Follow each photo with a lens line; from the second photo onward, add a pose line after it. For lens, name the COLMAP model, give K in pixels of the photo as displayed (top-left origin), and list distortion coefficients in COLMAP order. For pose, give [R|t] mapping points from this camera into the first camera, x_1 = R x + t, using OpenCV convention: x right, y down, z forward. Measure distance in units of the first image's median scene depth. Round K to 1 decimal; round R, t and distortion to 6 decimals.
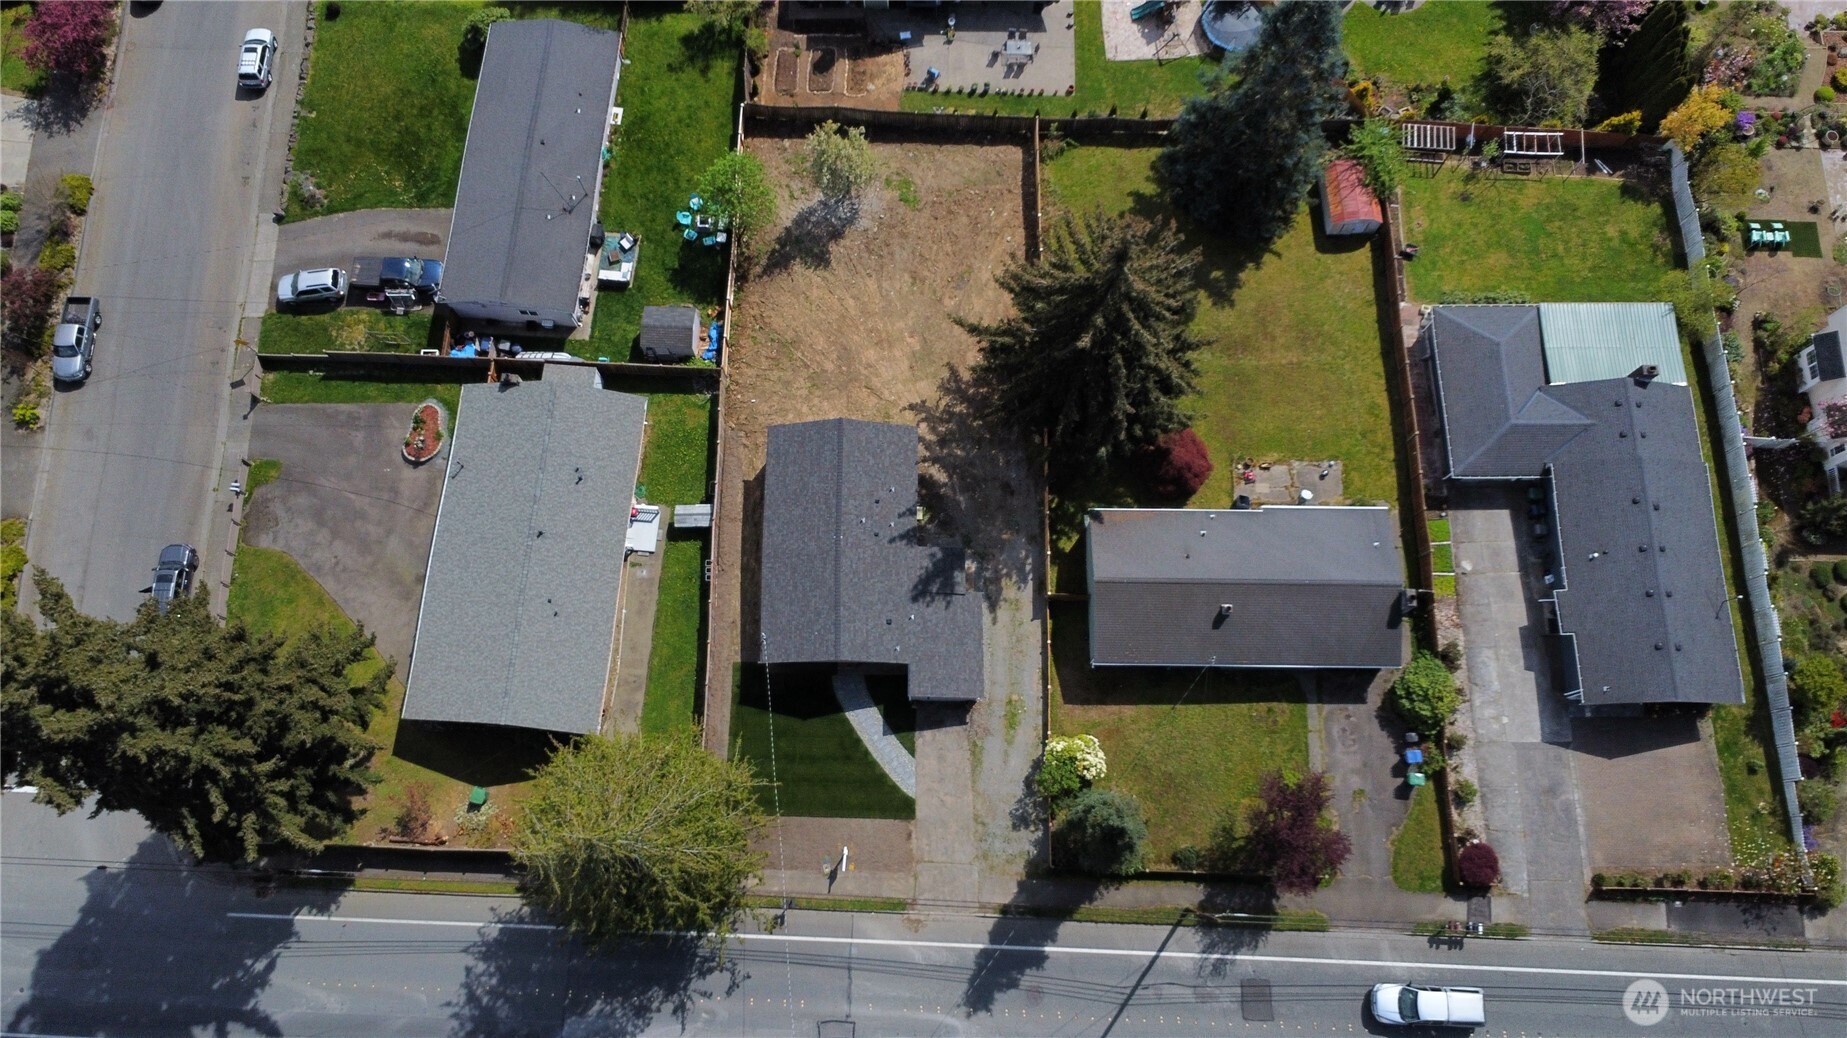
lens RADIAL K [[1385.3, 0, 923.5], [0, 1385.3, 519.0], [0, 0, 1]] dist [0.002836, -0.004560]
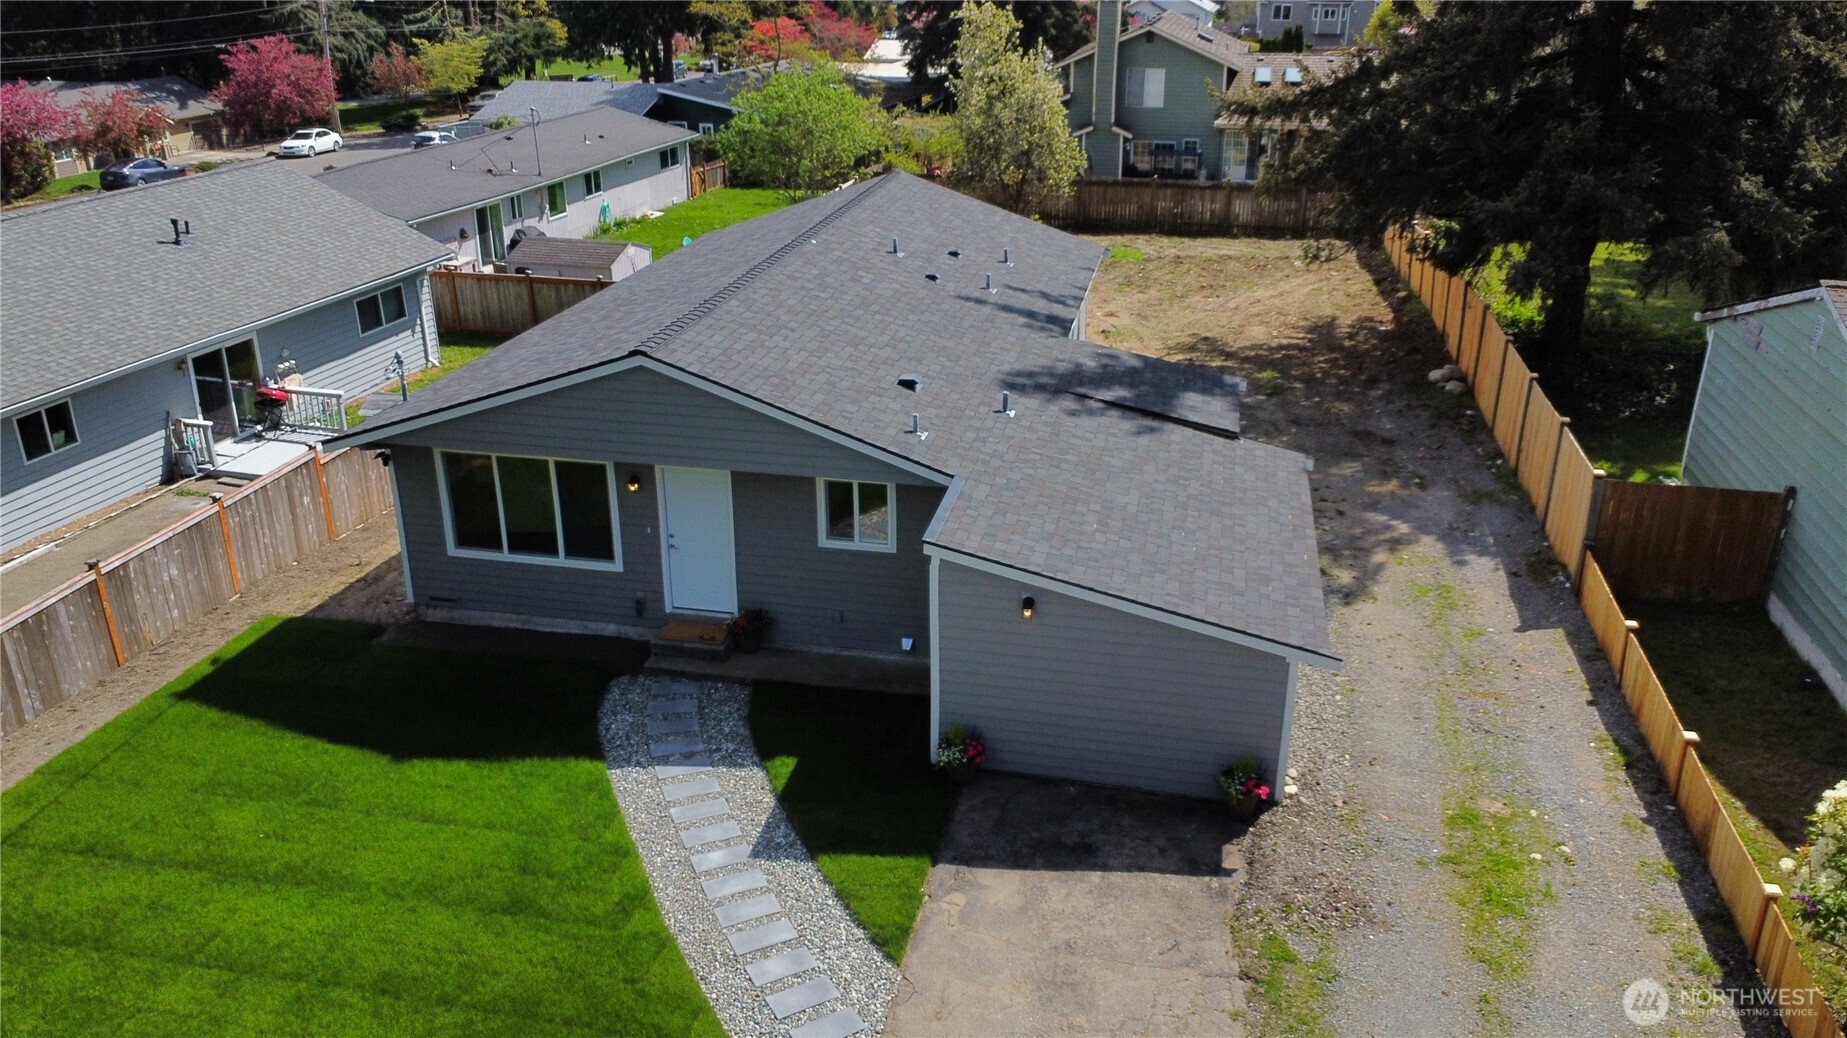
lens RADIAL K [[1385.3, 0, 923.5], [0, 1385.3, 519.0], [0, 0, 1]] dist [0.002836, -0.004560]
pose [[0.978271, 0.066896, -0.196240, 0.024896], [-0.197149, 0.593090, -0.780626, 0.266543], [0.064168, 0.802353, 0.593391, 0.855574]]
